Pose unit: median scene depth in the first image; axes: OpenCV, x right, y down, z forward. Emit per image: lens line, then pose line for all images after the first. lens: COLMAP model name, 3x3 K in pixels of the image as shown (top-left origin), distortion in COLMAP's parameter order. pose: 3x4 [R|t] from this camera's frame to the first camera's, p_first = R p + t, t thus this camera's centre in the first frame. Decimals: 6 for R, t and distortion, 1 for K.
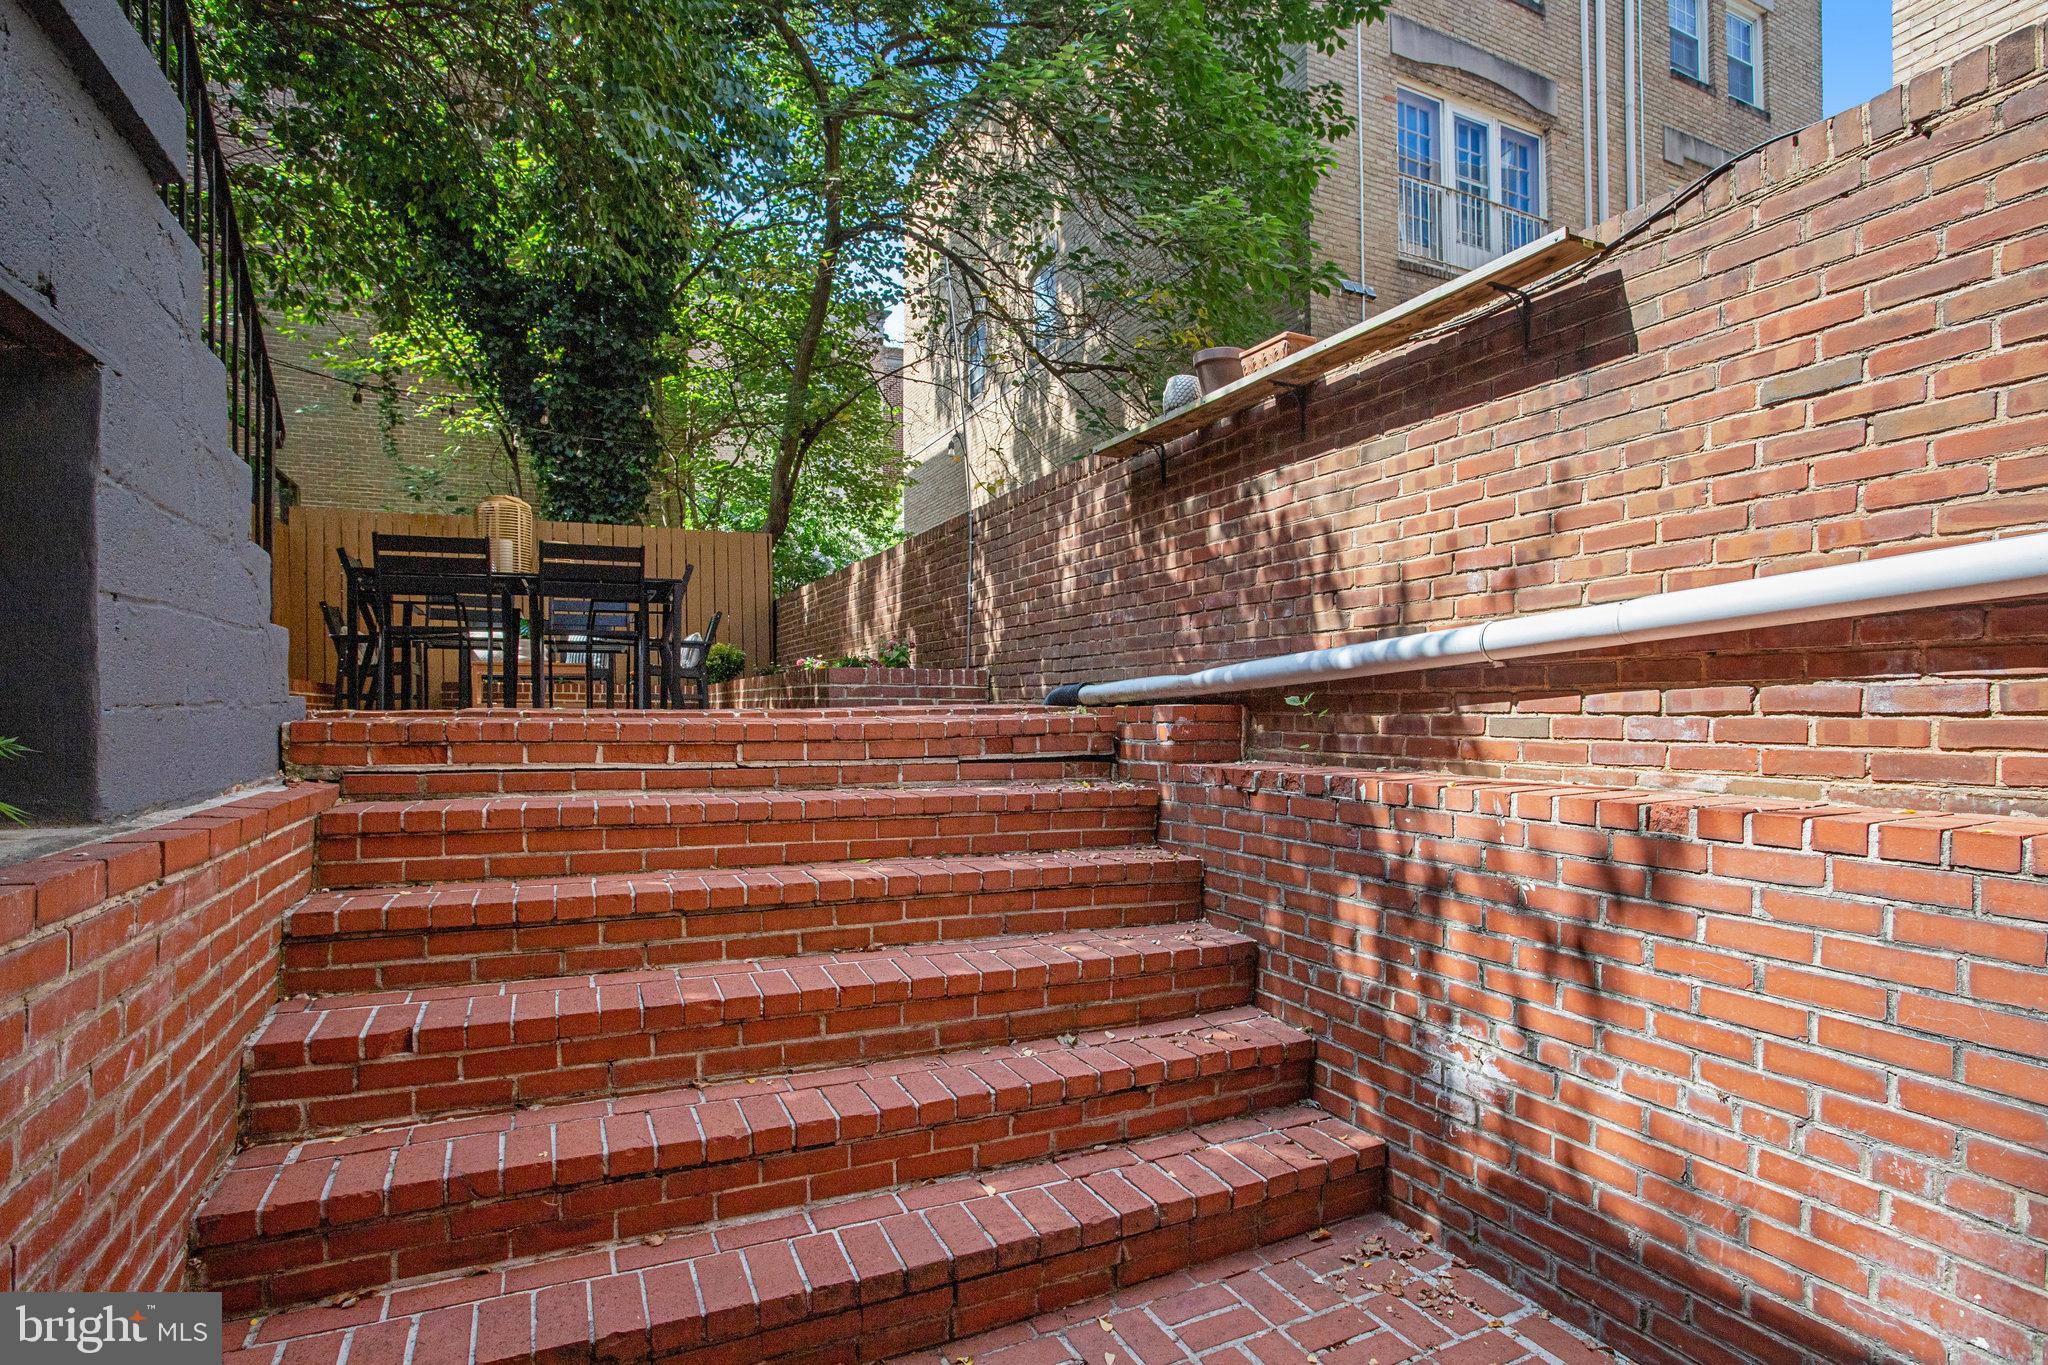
lens RADIAL K [[1030.8, 0, 1027.1], [0, 1030.8, 676.1], [0, 0, 1]] dist [-0.058282, 0.029822]
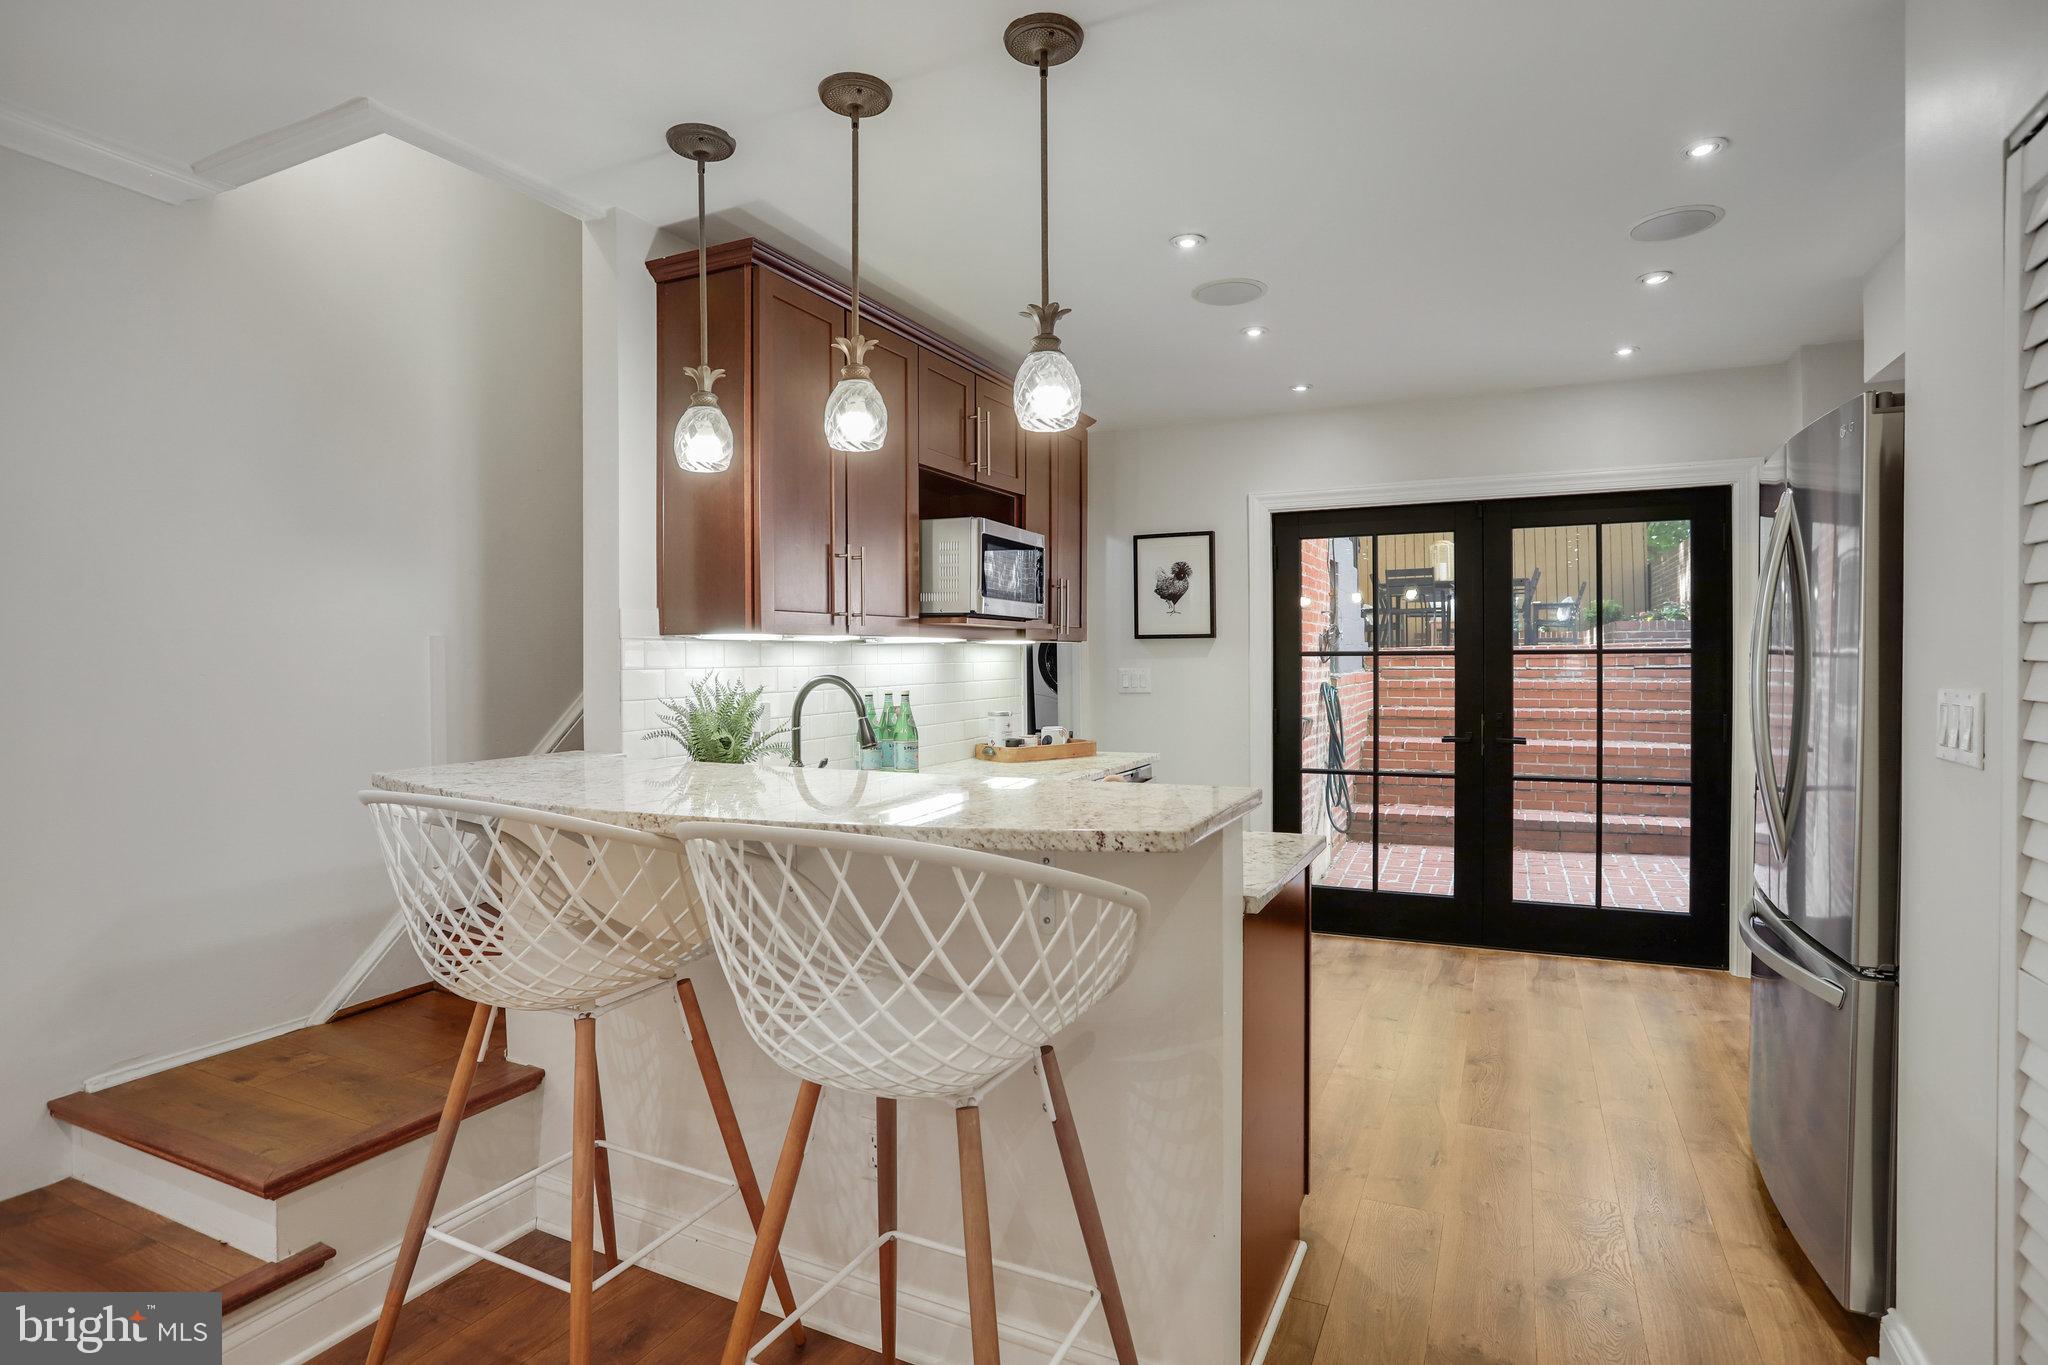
lens RADIAL K [[1030.8, 0, 1027.1], [0, 1030.8, 676.1], [0, 0, 1]] dist [-0.058282, 0.029822]
pose [[0.630019, 0.017640, -0.776379, 0.538318], [0.026599, 0.998665, 0.044275, -0.020601], [0.776124, -0.048545, 0.628709, -0.914663]]
